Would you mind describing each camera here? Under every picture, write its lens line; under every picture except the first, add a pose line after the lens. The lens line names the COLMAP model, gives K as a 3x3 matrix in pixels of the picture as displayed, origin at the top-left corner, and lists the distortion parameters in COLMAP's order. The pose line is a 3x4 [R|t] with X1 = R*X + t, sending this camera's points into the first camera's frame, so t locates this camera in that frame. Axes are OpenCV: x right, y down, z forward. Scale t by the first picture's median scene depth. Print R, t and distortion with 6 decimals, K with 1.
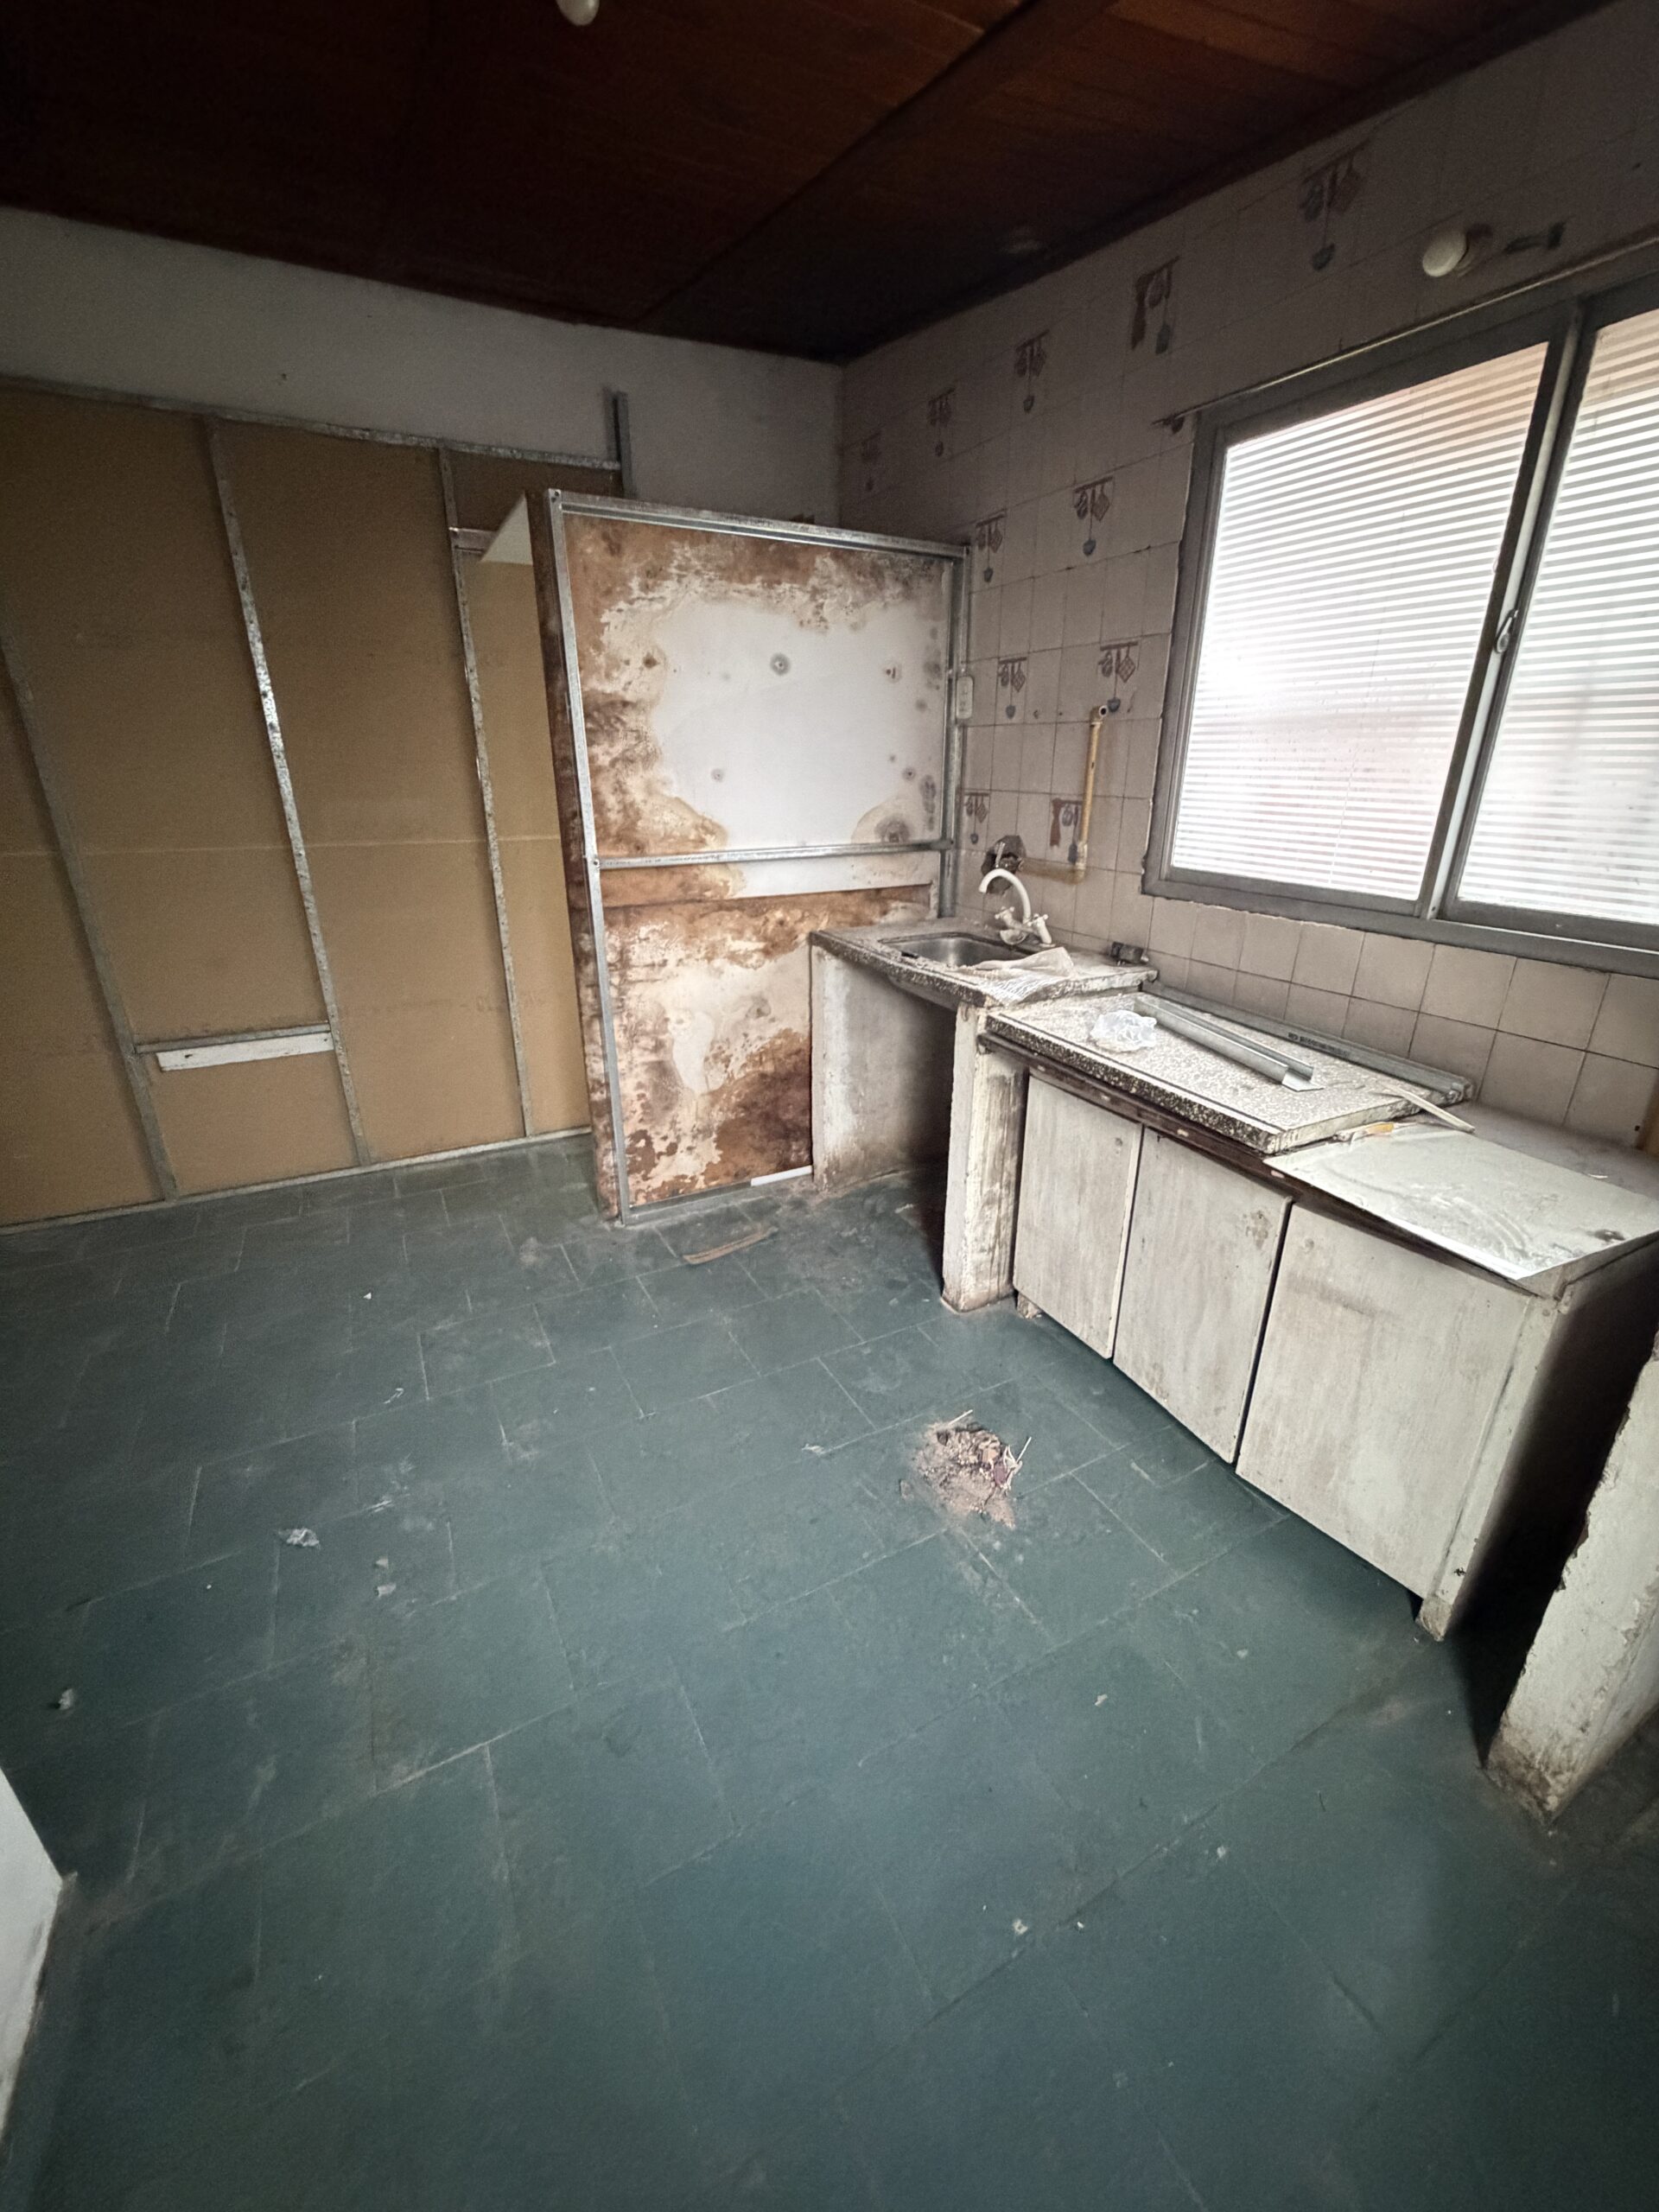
lens RADIAL K [[882.8, 0, 830.7], [0, 882.8, 1099.8], [0, 0, 1]] dist [0.002704, -0.001783]
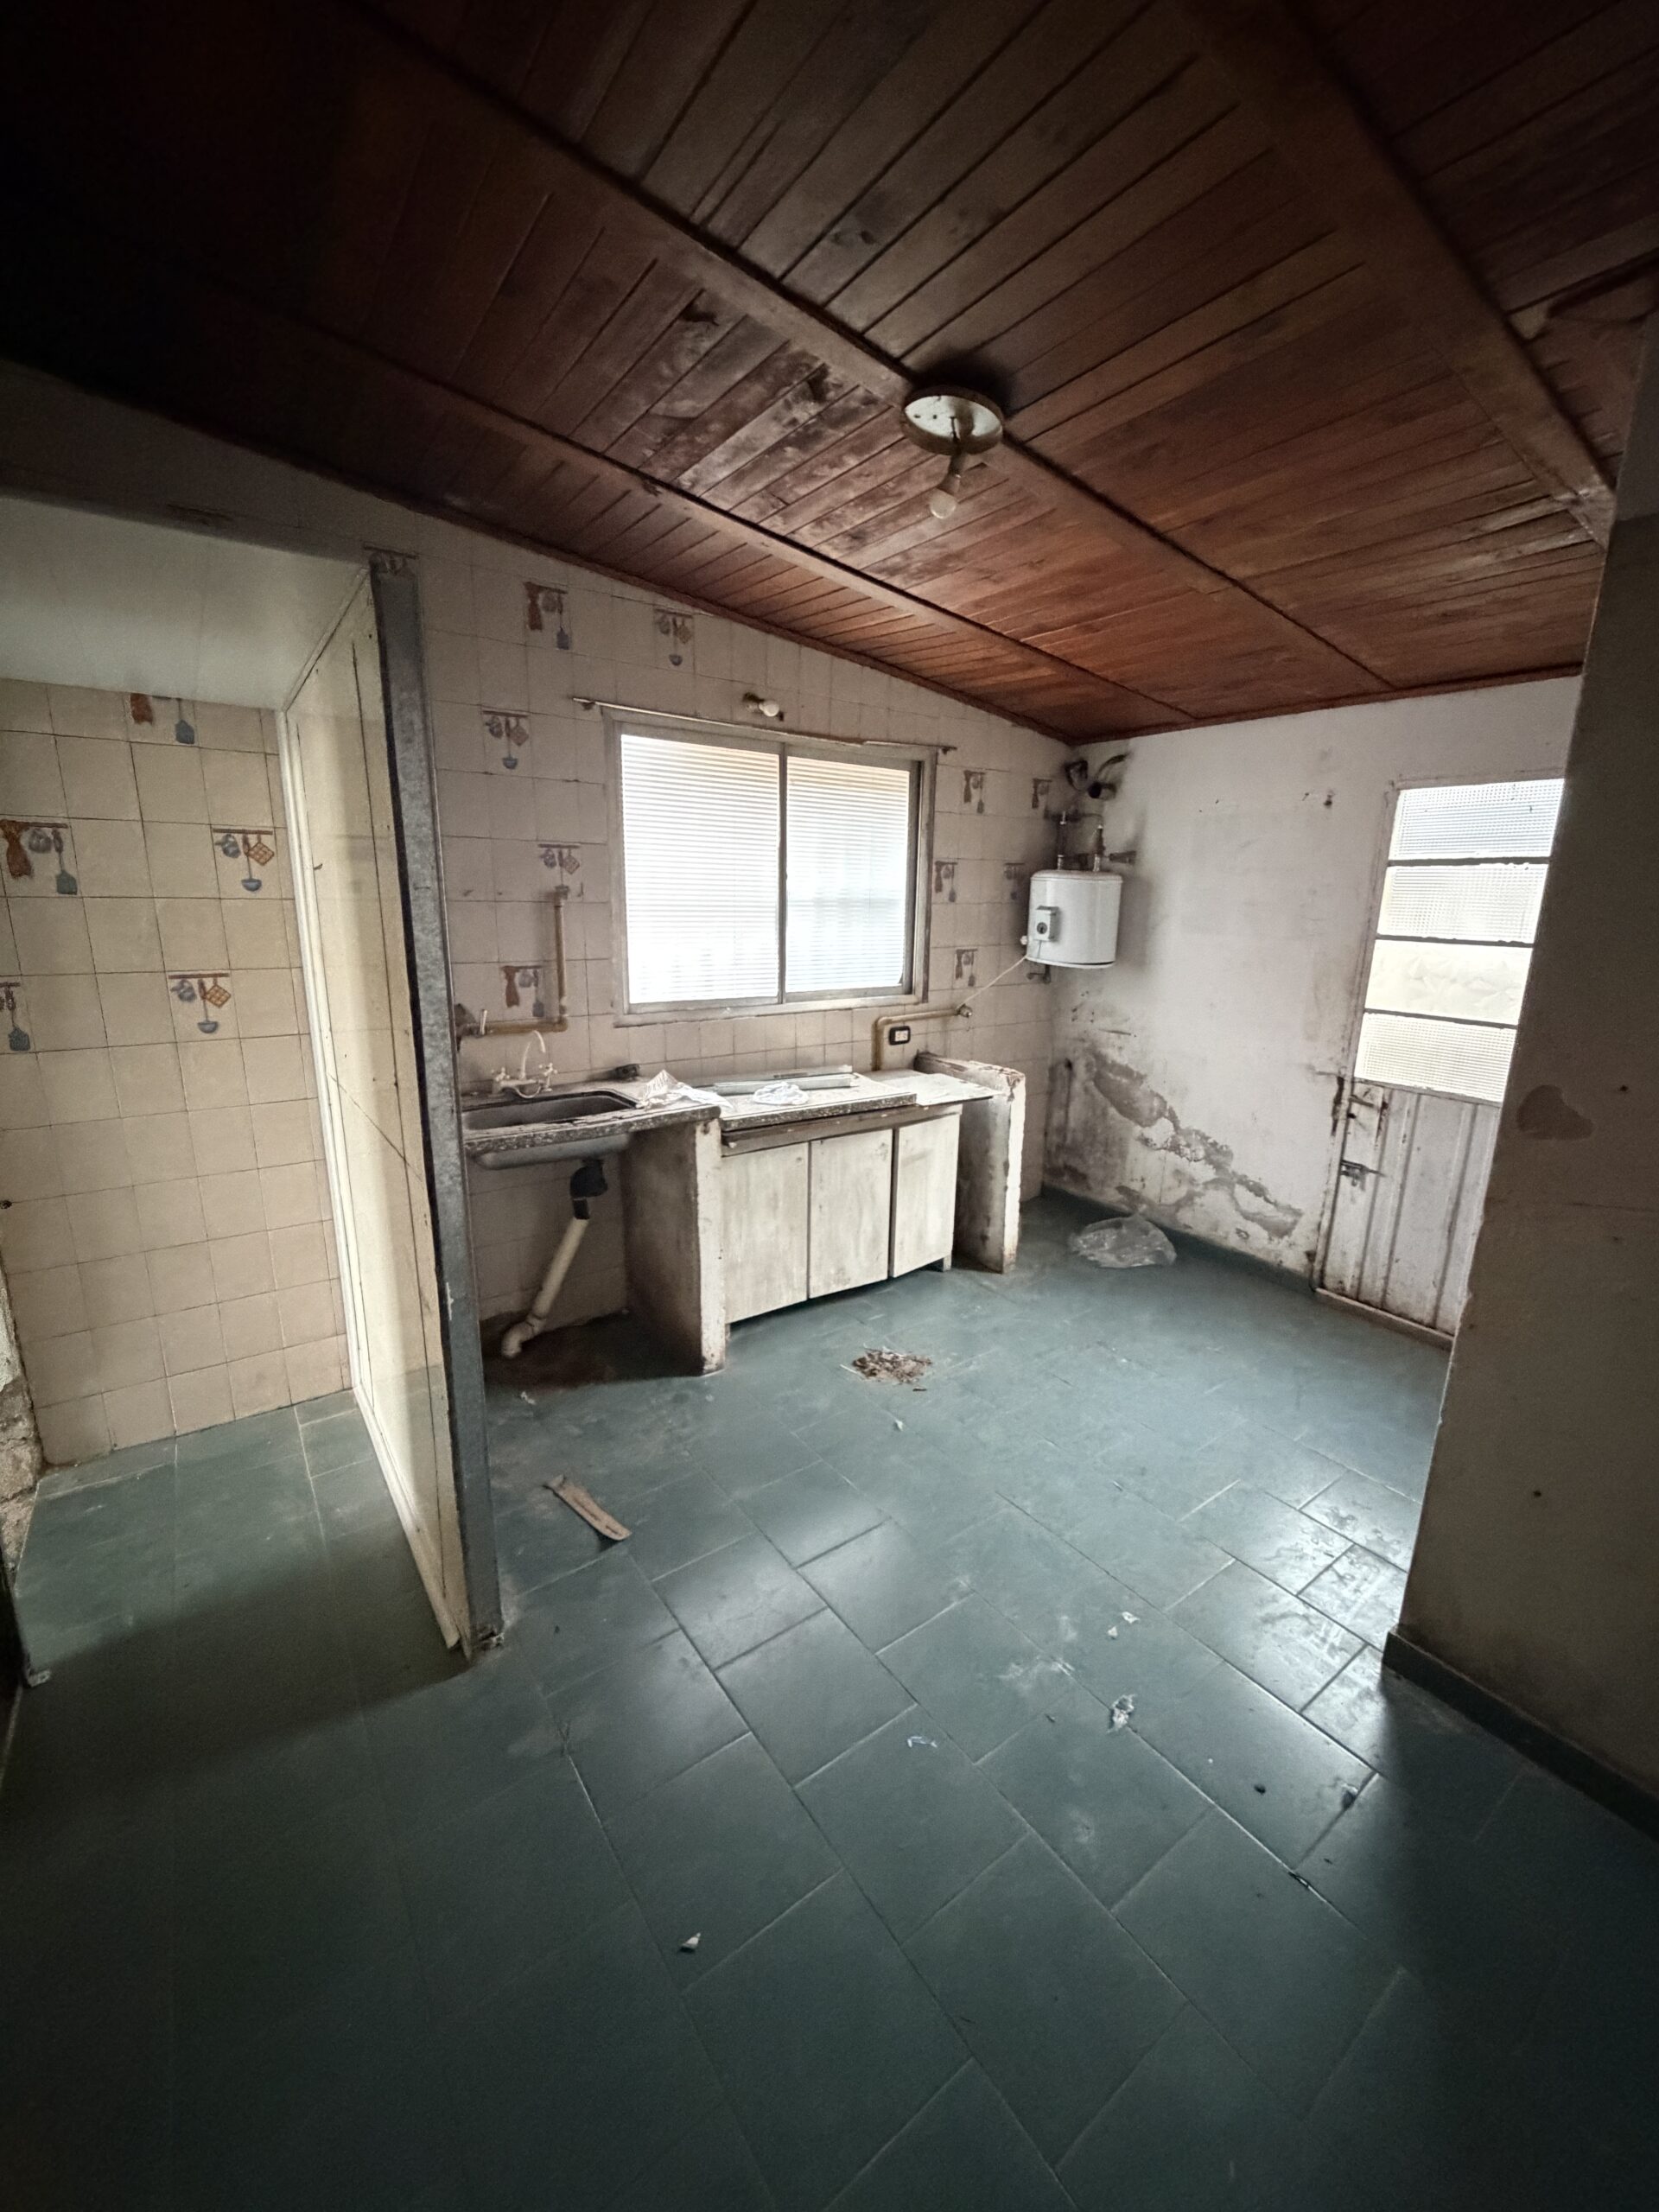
lens RADIAL K [[882.8, 0, 830.7], [0, 882.8, 1099.8], [0, 0, 1]] dist [0.002704, -0.001783]
pose [[-0.137388, -0.224559, 0.964727, -0.909453], [0.345532, 0.901915, 0.259146, -0.336598], [-0.928295, 0.368948, -0.046320, 0.736399]]
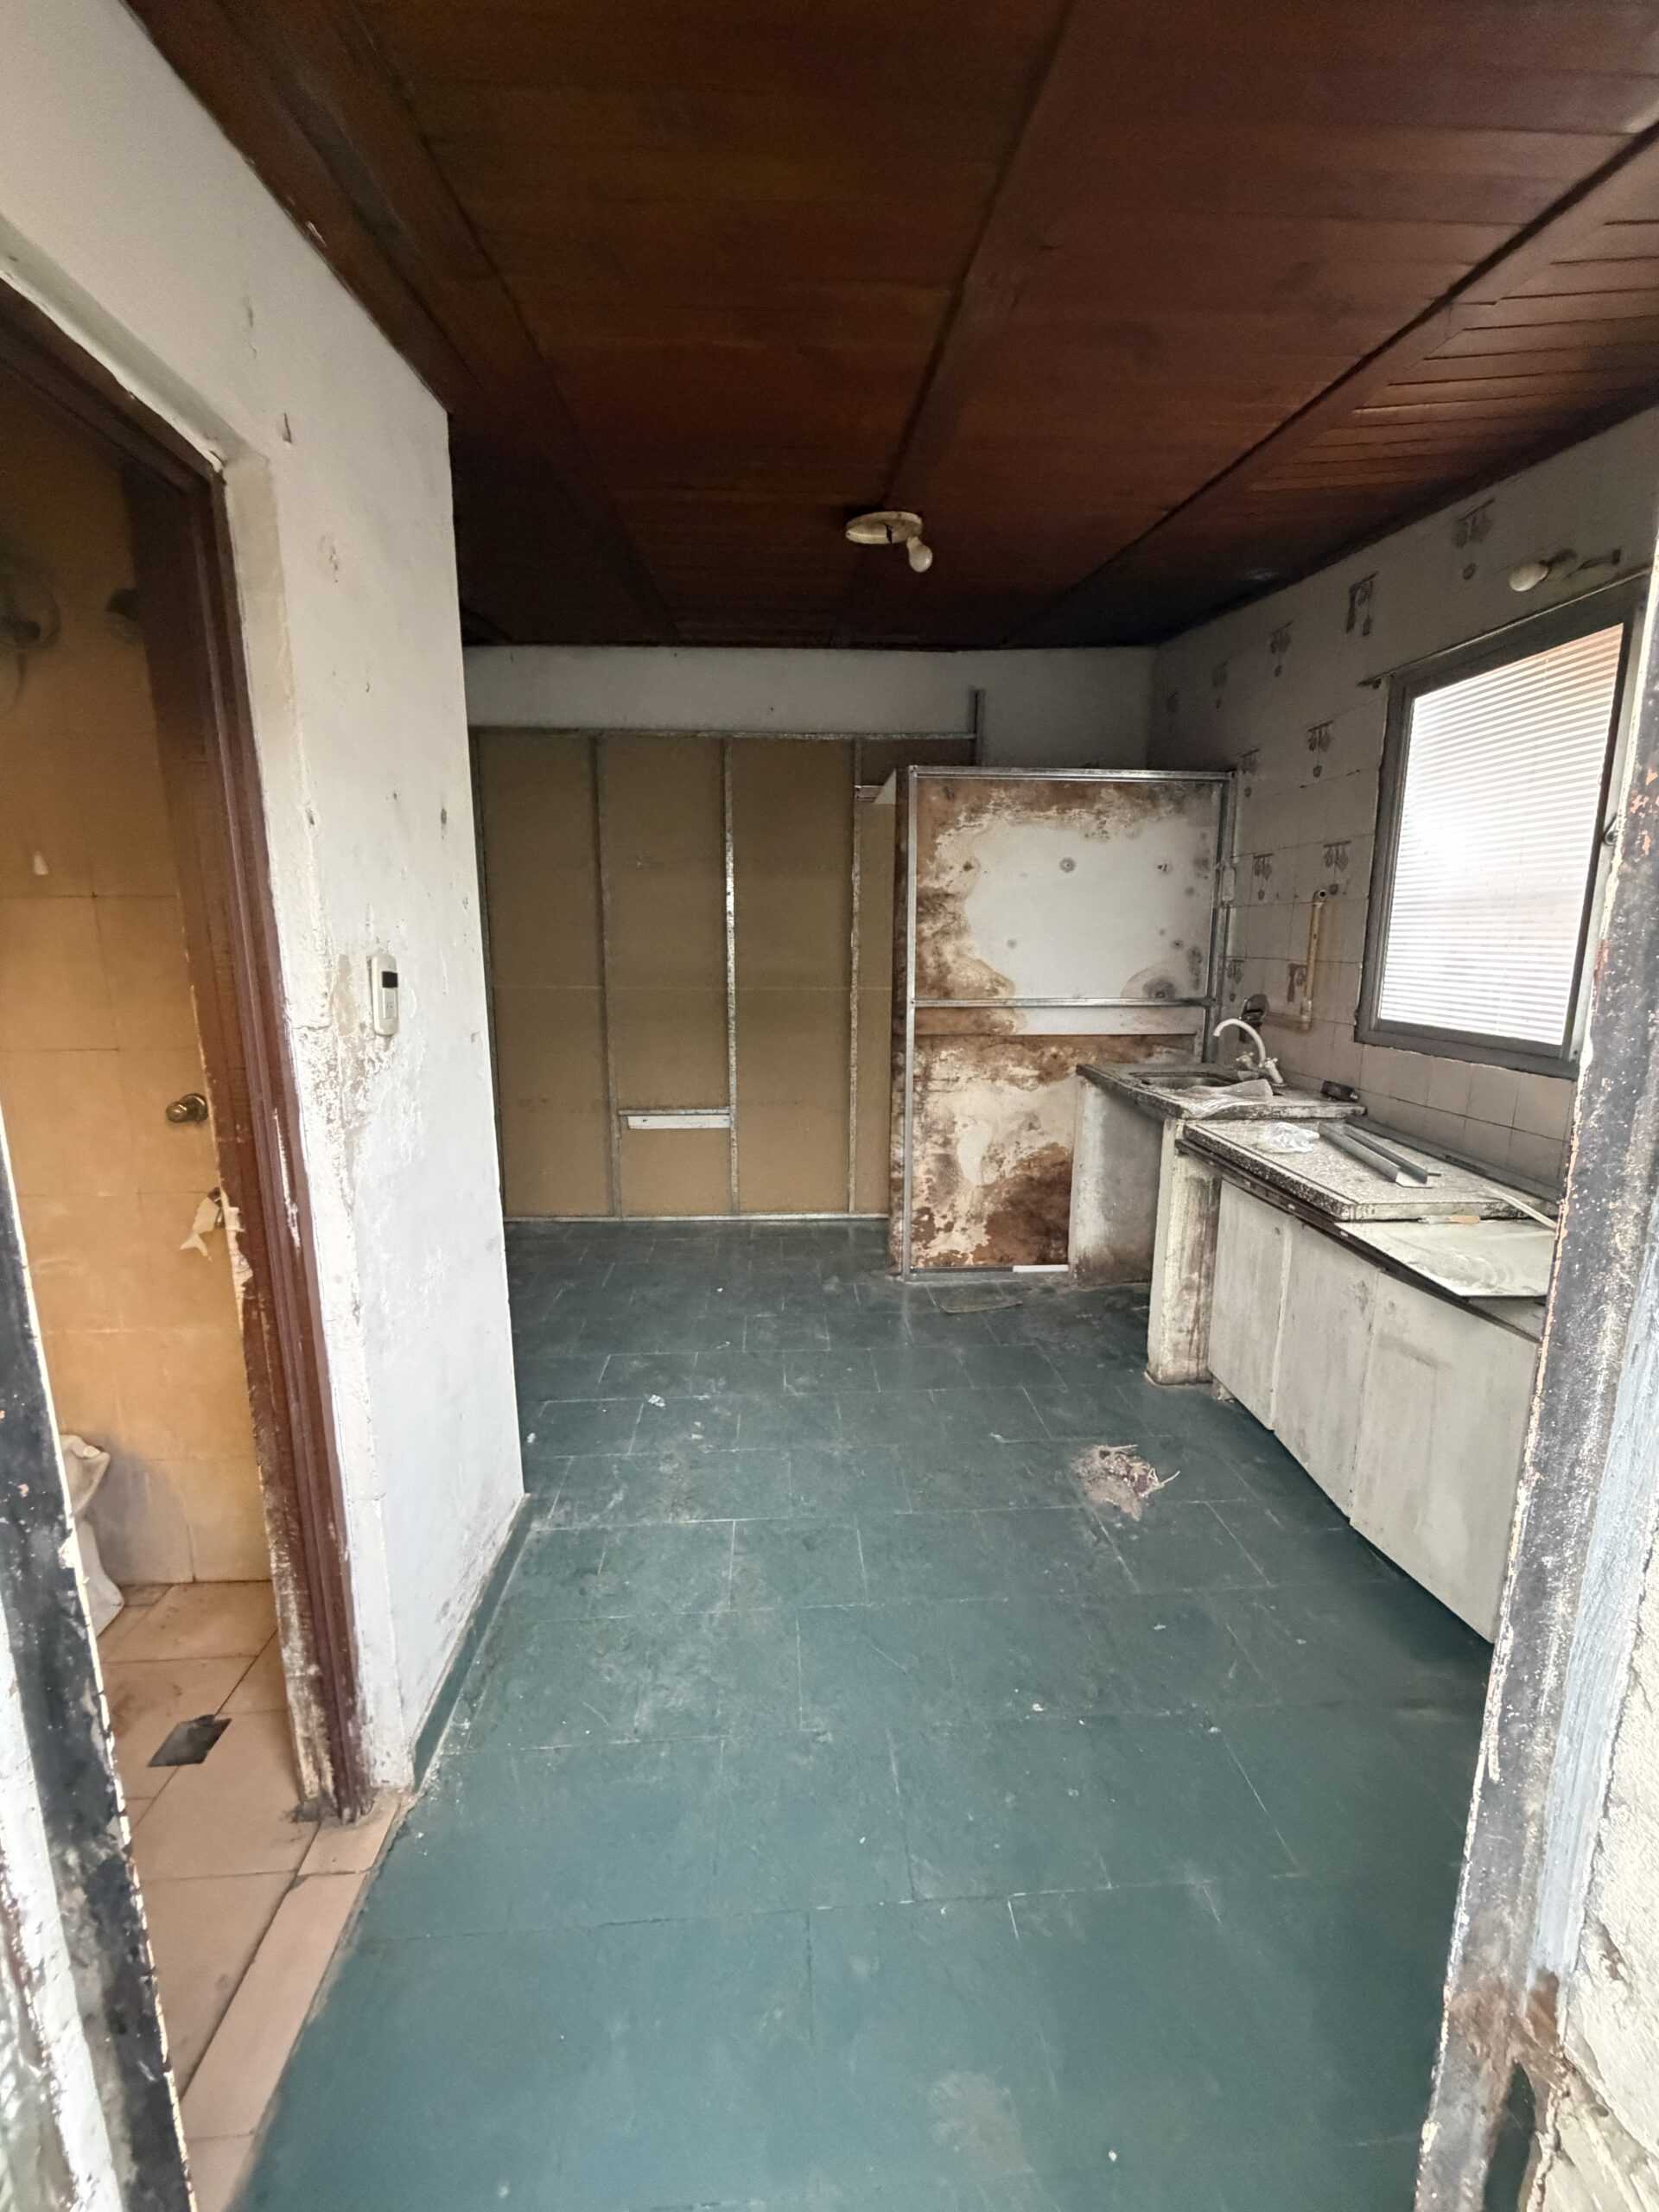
lens RADIAL K [[882.8, 0, 830.7], [0, 882.8, 1099.8], [0, 0, 1]] dist [0.002704, -0.001783]
pose [[0.912042, 0.075498, -0.403087, 0.182603], [-0.149634, 0.976407, -0.155689, 0.114290], [0.381823, 0.202311, 0.901821, -0.267629]]
